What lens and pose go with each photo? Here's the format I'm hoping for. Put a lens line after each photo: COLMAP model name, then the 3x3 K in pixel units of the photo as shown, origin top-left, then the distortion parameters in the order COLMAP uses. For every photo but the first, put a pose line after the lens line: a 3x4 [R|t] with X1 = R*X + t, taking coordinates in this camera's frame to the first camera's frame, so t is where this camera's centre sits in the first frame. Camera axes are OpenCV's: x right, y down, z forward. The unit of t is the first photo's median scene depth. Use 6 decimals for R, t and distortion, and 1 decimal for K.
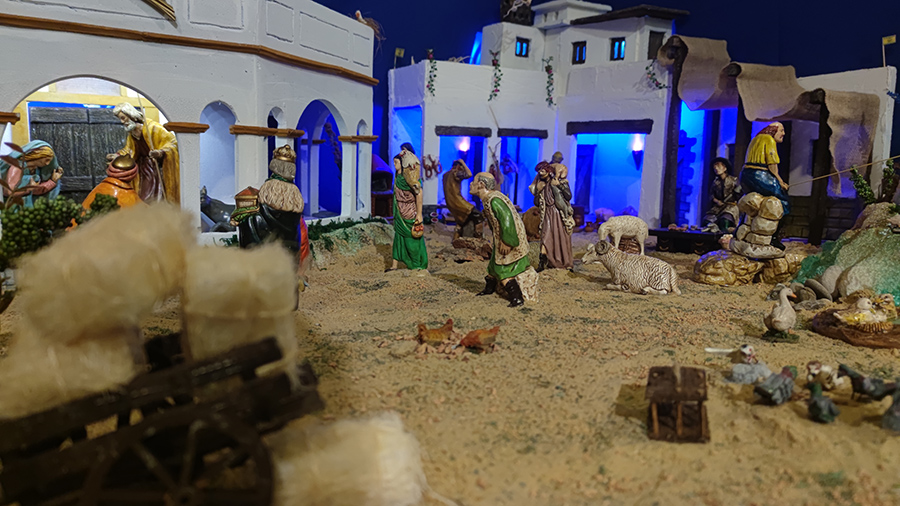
lens RADIAL K [[658.4, 0, 453.2], [0, 658.4, 256.9], [0, 0, 1]] dist [0.067736, -0.064369]
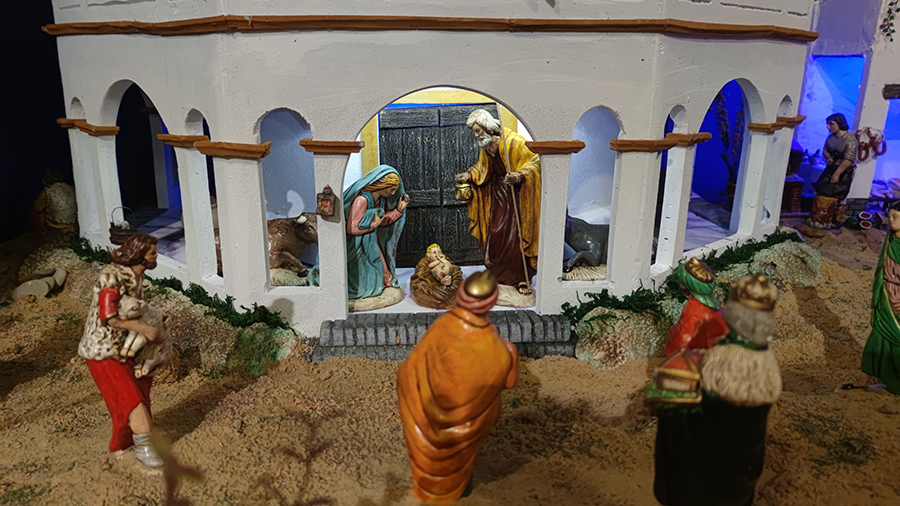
lens RADIAL K [[658.4, 0, 453.2], [0, 658.4, 256.9], [0, 0, 1]] dist [0.067736, -0.064369]
pose [[0.887426, 0.103400, -0.449202, -0.156558], [-0.046150, 0.989550, 0.136609, -0.163379], [0.458633, -0.100500, 0.882924, 0.288951]]
